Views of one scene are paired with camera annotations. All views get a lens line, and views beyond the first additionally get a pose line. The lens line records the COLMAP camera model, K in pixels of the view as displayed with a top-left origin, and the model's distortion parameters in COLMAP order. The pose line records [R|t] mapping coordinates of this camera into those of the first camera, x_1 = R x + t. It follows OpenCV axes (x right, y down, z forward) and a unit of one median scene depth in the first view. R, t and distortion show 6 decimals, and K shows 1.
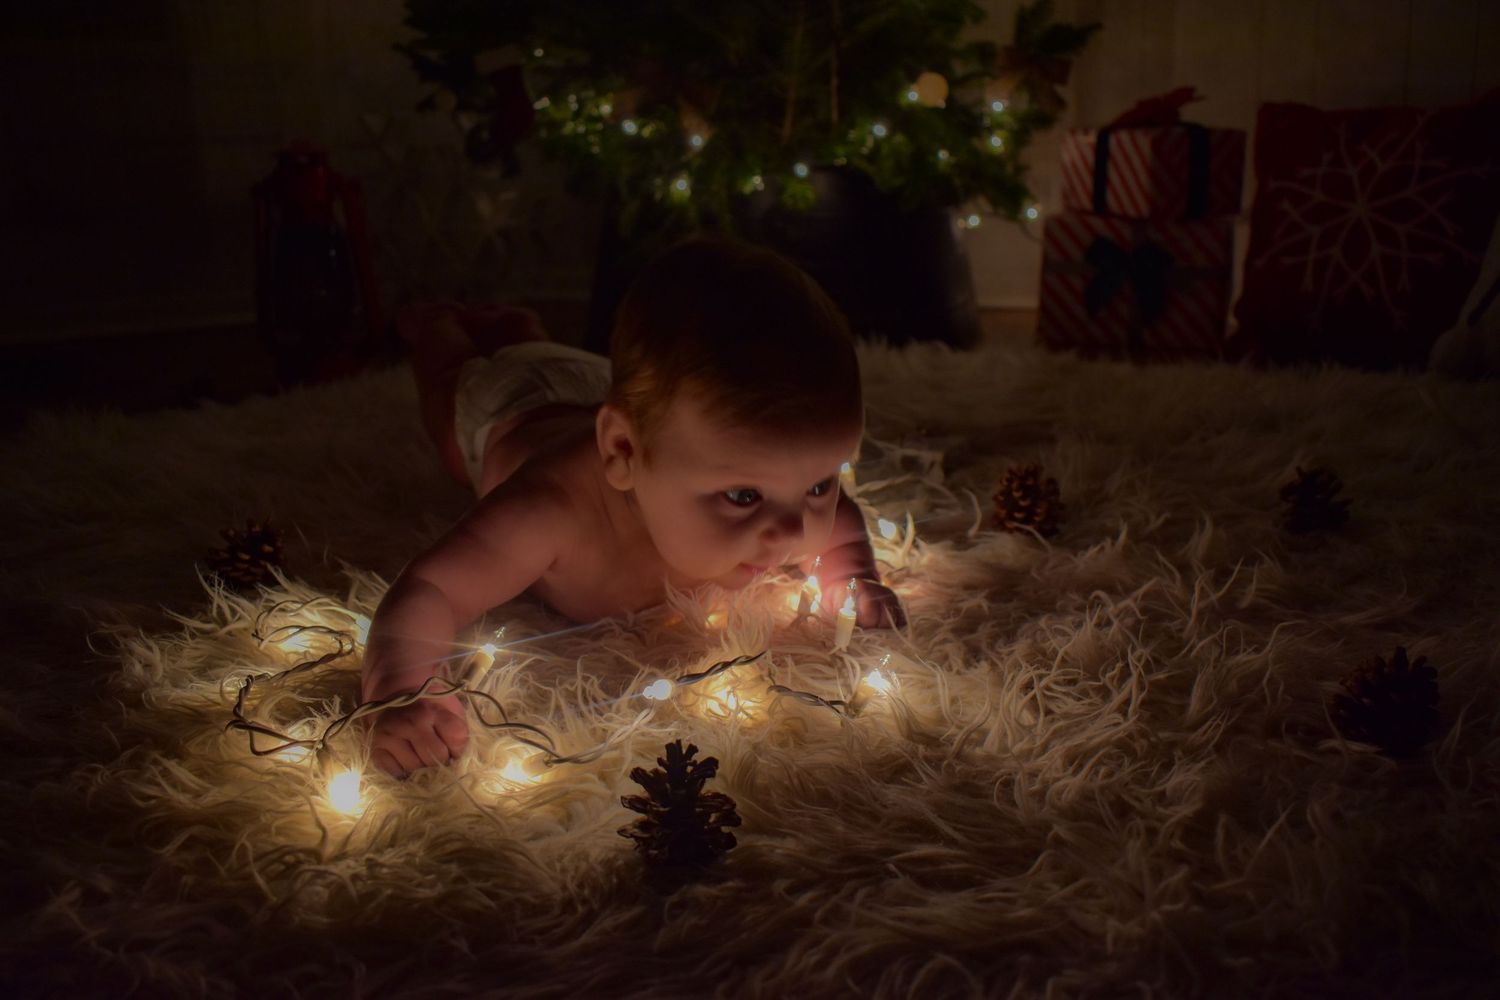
lens RADIAL K [[1188.7, 0, 750.0], [0, 1188.7, 500.0], [0, 0, 1]] dist [-0.115105, -0.000006]
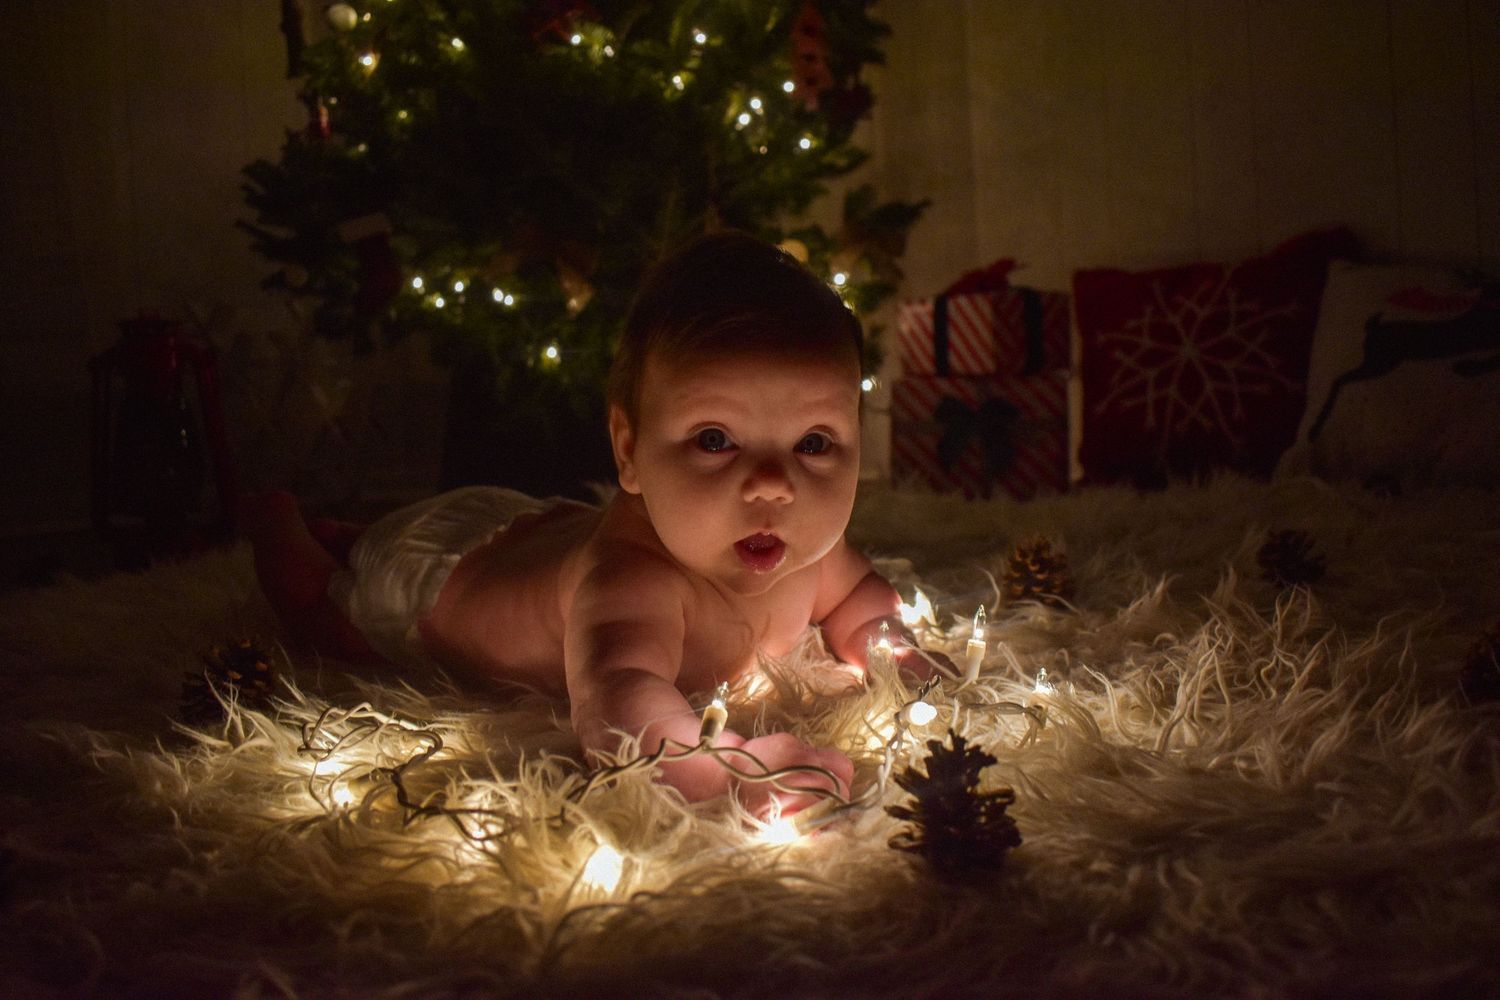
lens RADIAL K [[1188.7, 0, 750.0], [0, 1188.7, 500.0], [0, 0, 1]] dist [-0.115105, -0.000006]
pose [[0.977238, -0.045456, 0.207221, -0.107975], [0.084357, 0.979495, -0.182959, 0.050893], [-0.194655, 0.196275, 0.961033, 0.034418]]
